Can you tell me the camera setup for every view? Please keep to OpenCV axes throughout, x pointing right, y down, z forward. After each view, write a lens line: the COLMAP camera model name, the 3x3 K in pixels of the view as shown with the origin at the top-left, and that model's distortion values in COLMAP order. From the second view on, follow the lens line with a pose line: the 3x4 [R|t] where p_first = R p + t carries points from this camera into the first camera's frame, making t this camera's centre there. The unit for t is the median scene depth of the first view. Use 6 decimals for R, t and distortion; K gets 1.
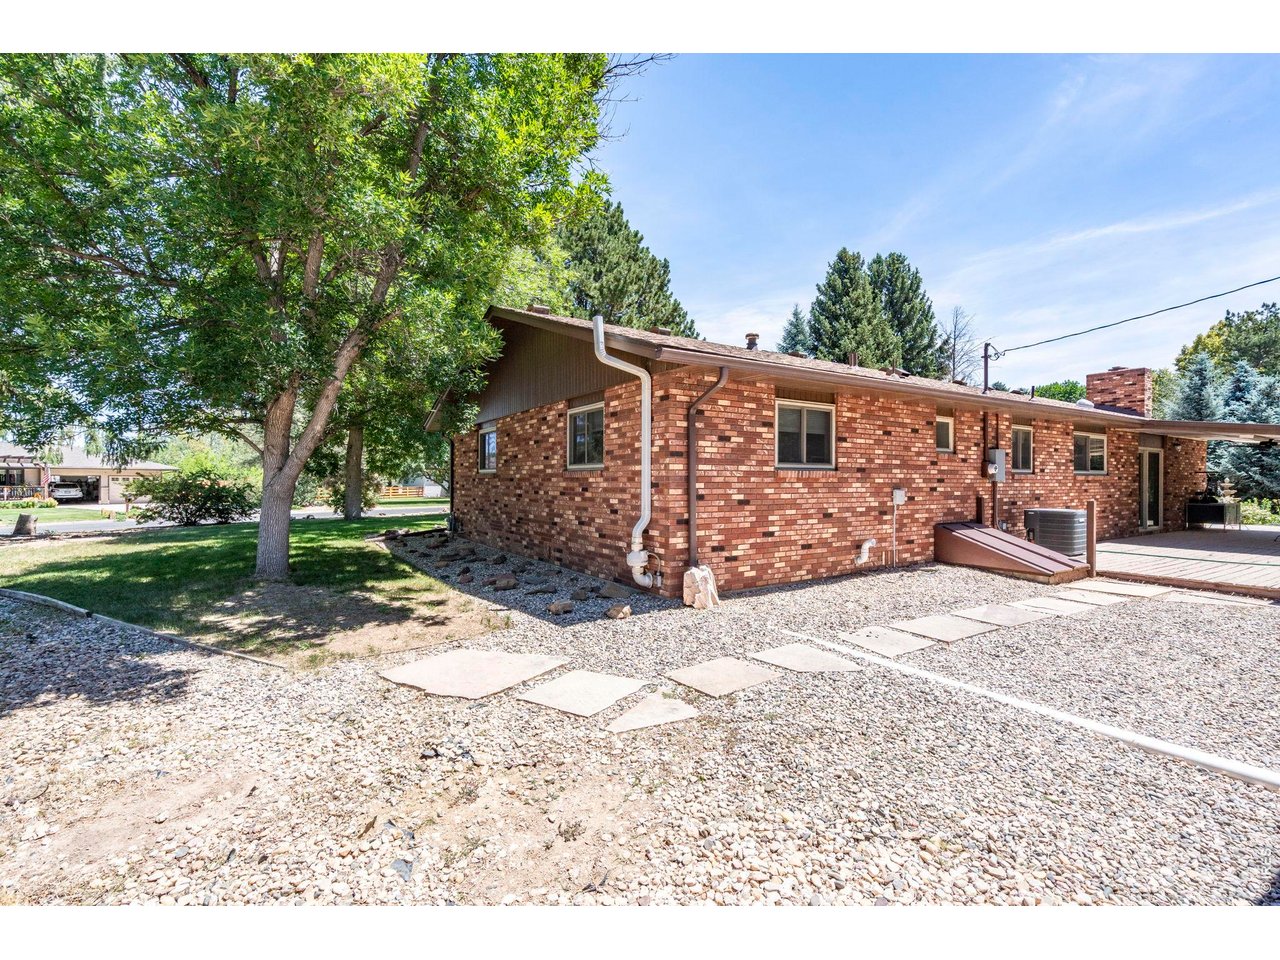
lens RADIAL K [[585.0, 0, 645.6], [0, 585.0, 479.3], [0, 0, 1]] dist [0.004318, -0.001548]
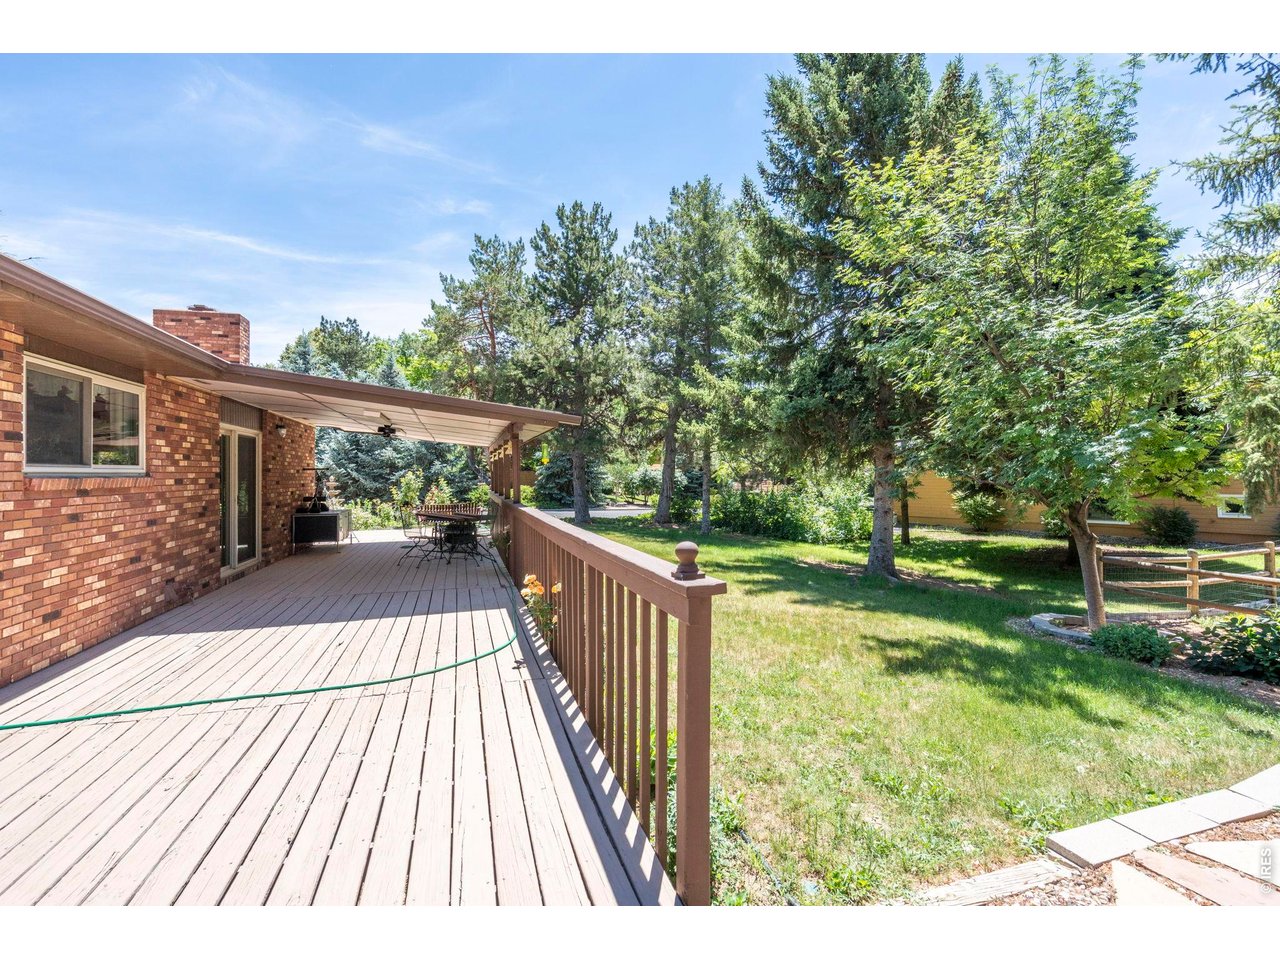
lens RADIAL K [[585.0, 0, 621.7], [0, 585.0, 452.1], [0, 0, 1]] dist [0.004318, -0.001548]
pose [[0.303945, 0.023894, 0.952390, 0.396232], [0.017509, 0.999376, -0.030661, -0.004142], [-0.952529, 0.025995, 0.303337, 0.436272]]
